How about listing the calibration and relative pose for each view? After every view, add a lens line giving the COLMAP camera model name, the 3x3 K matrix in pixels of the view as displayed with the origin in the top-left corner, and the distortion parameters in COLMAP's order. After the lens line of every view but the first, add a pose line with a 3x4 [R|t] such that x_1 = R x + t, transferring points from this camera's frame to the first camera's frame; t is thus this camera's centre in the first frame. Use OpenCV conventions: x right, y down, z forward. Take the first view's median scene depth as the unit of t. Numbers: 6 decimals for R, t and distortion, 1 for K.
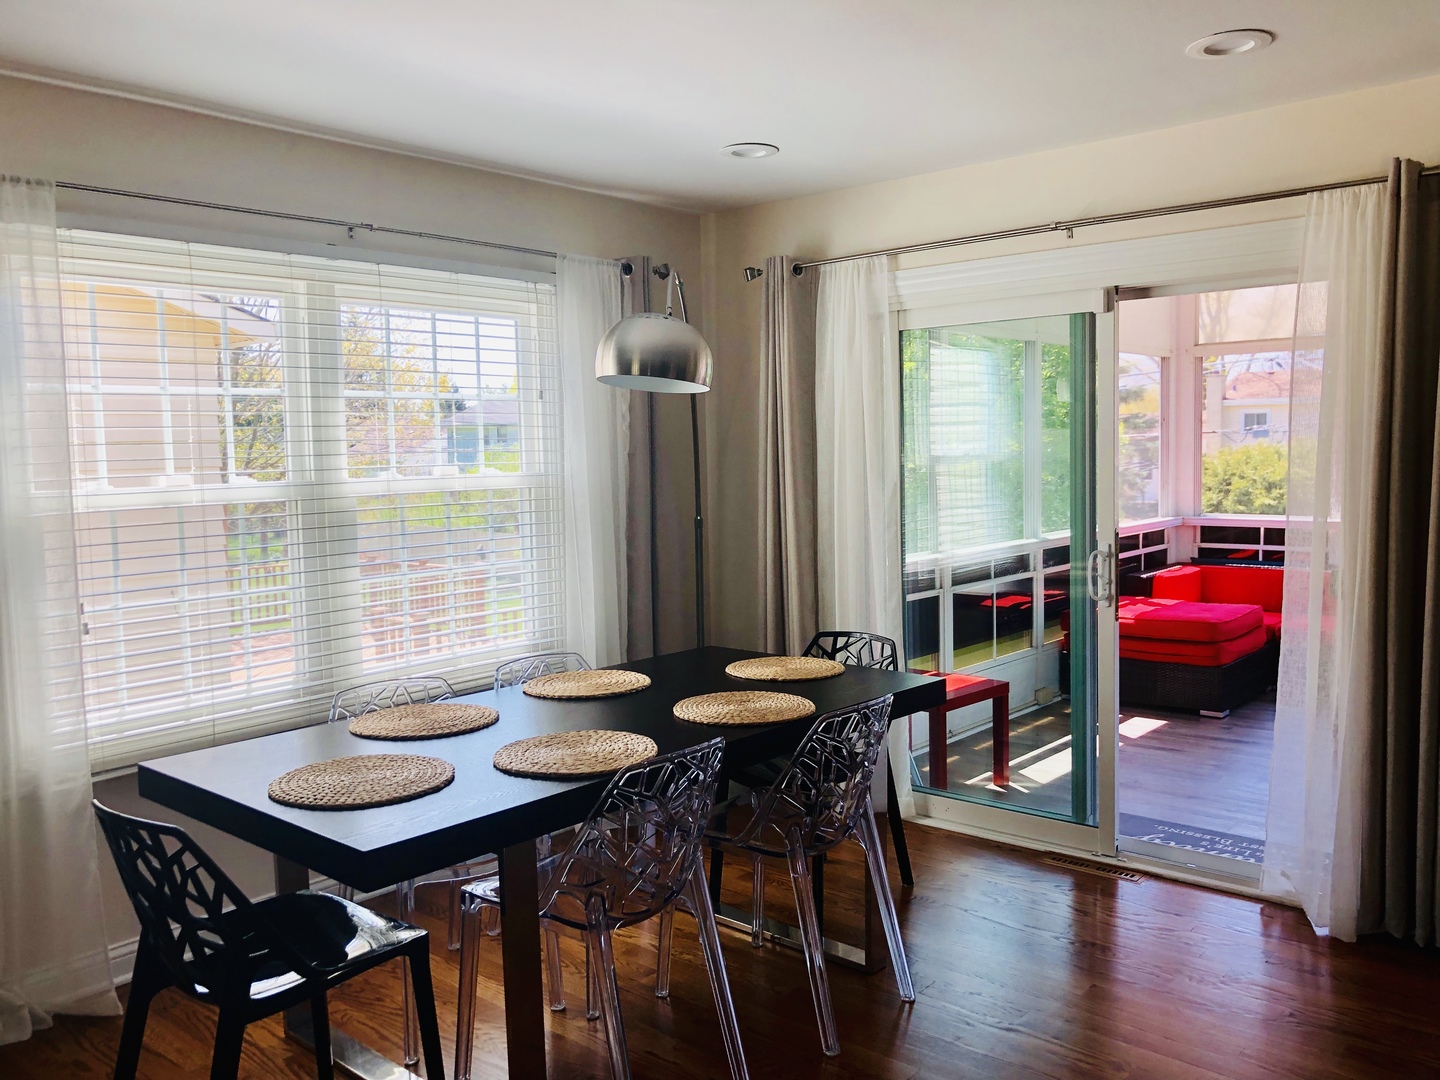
lens RADIAL K [[1172.3, 0, 720.6], [0, 1172.3, 536.7], [0, 0, 1]] dist [0.031743, -0.050706]
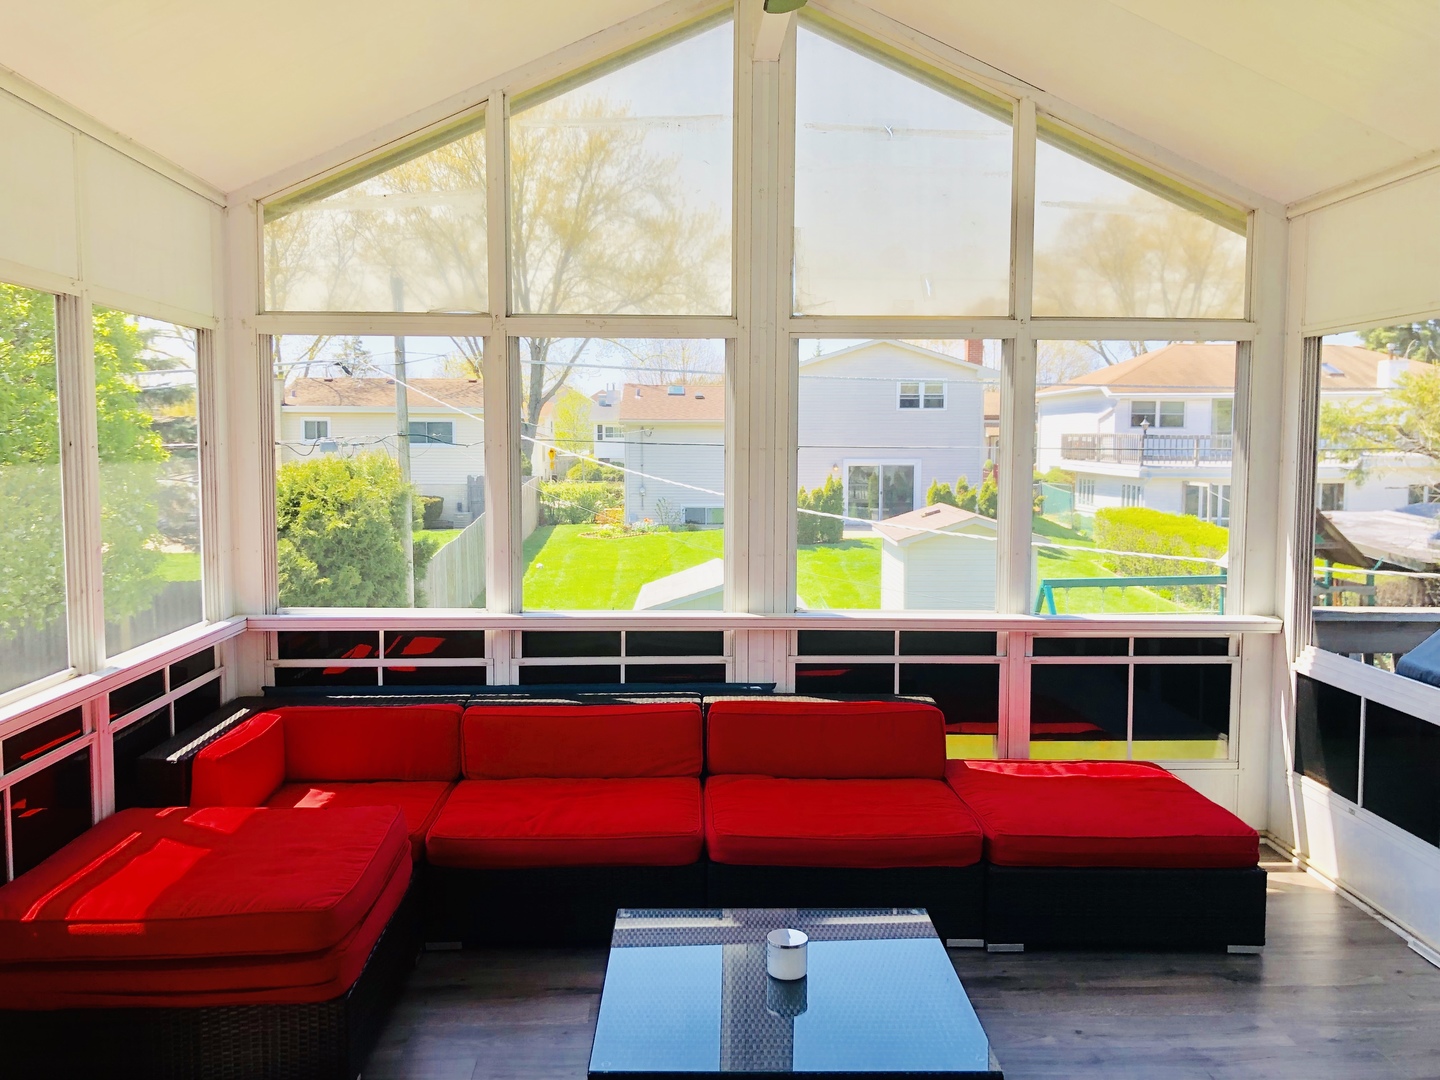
lens RADIAL K [[1172.3, 0, 720.4], [0, 1172.3, 530.9], [0, 0, 1]] dist [0.031743, -0.050706]
pose [[0.724913, -0.026845, 0.688317, 0.067292], [0.031568, 0.999485, 0.005735, -0.021426], [-0.688117, 0.017571, 0.725387, 0.171321]]
